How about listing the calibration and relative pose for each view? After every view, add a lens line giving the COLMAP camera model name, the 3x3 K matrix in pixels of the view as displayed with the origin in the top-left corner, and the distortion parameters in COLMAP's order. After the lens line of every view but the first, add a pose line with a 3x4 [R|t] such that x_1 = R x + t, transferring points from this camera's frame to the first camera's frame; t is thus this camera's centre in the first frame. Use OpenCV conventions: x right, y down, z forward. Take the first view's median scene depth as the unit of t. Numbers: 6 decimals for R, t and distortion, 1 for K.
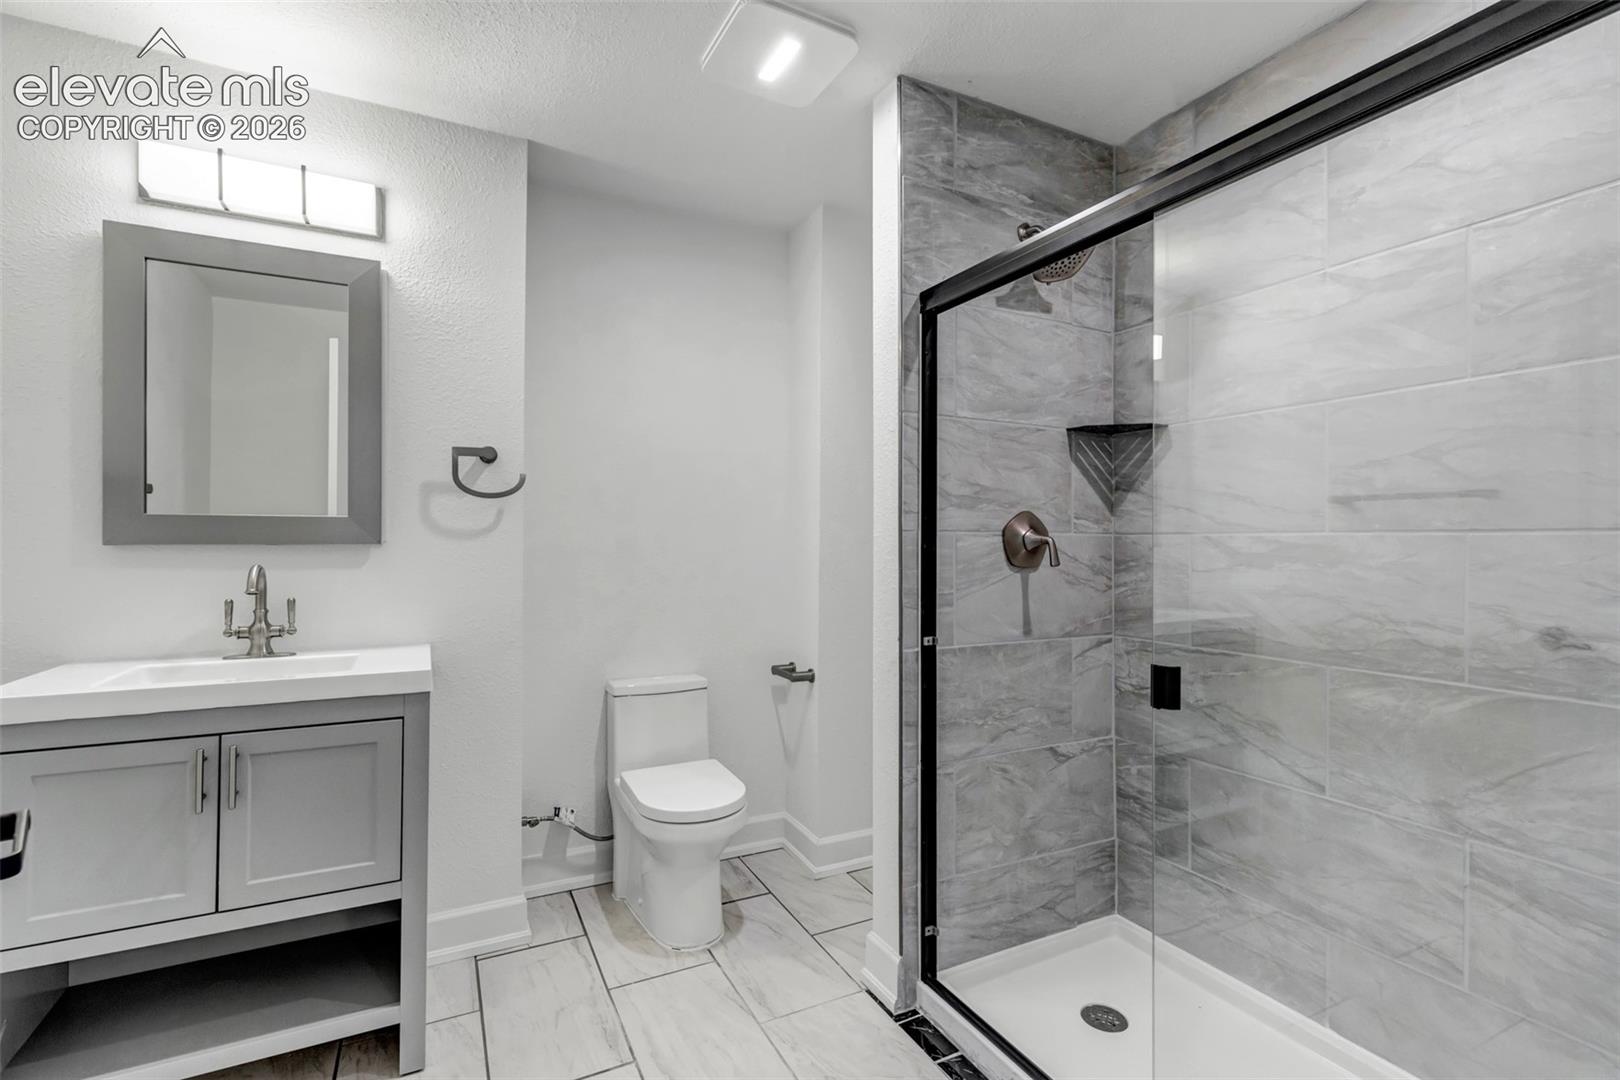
lens RADIAL K [[746.0, 0, 798.8], [0, 746.0, 538.8], [0, 0, 1]] dist [0.008855, -0.003773]
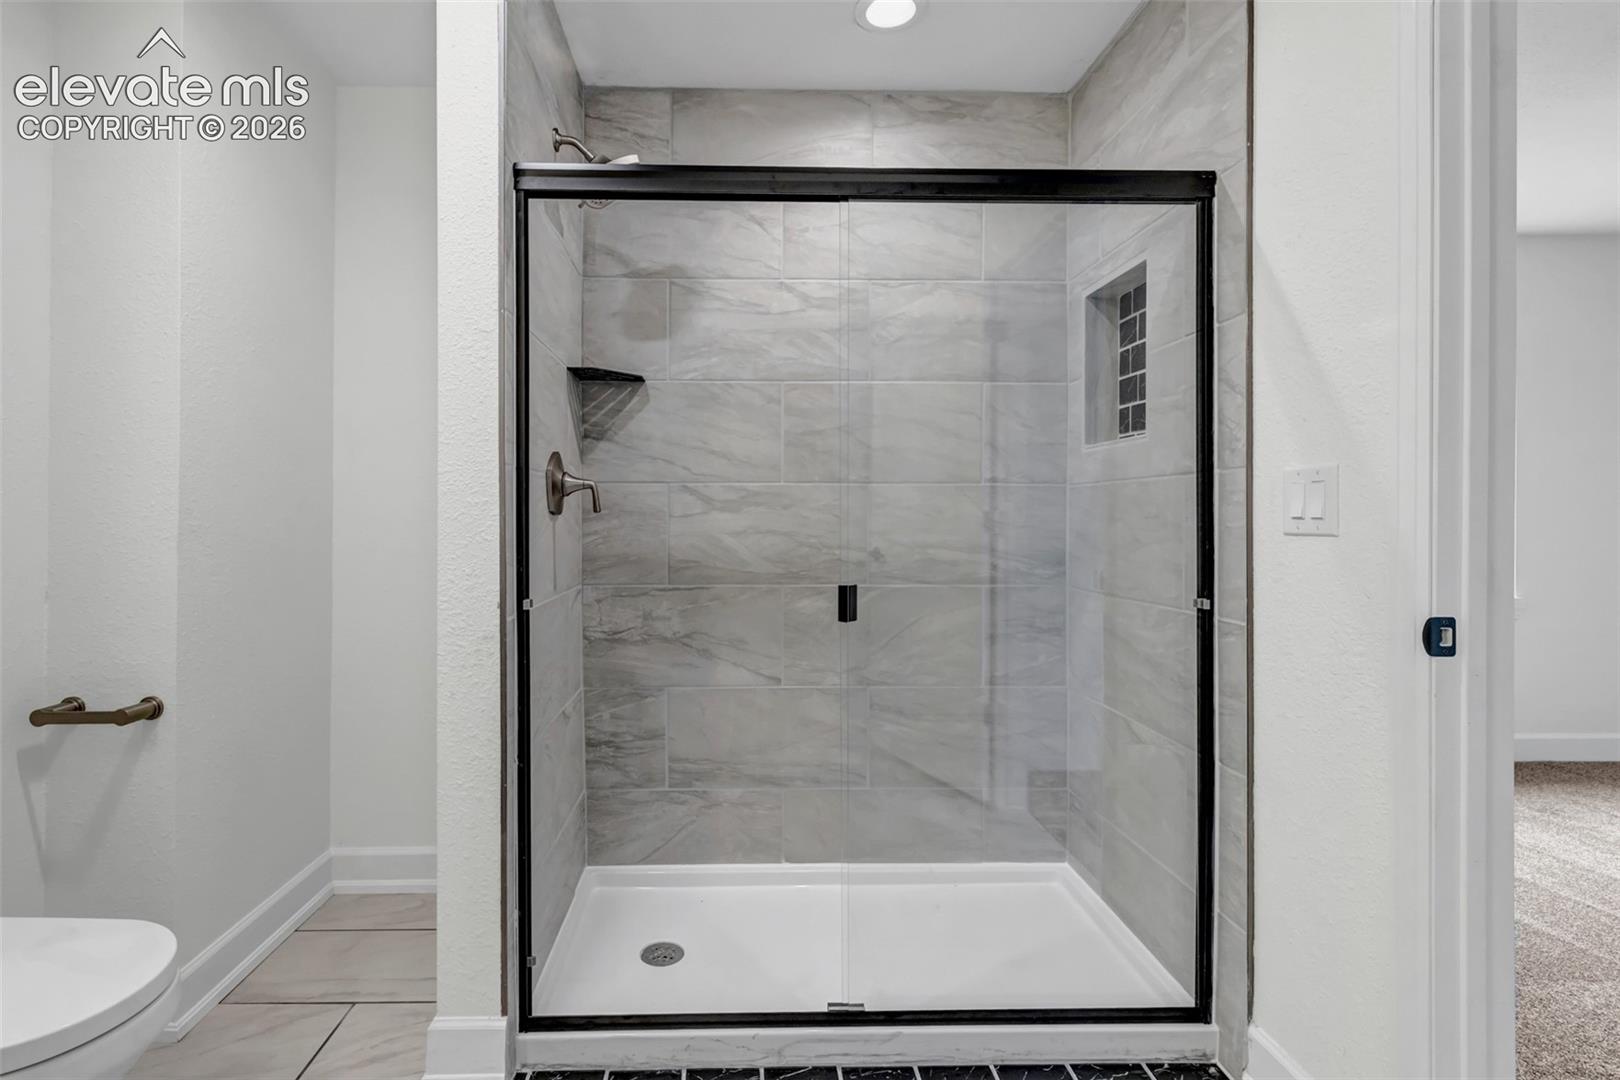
lens RADIAL K [[746.0, 0, 811.9], [0, 746.0, 512.4], [0, 0, 1]] dist [0.008855, -0.003773]
pose [[0.423188, -0.003684, 0.906035, -0.412130], [-0.001840, 0.999986, 0.004926, 0.033716], [-0.906040, -0.003752, 0.423175, 0.376281]]
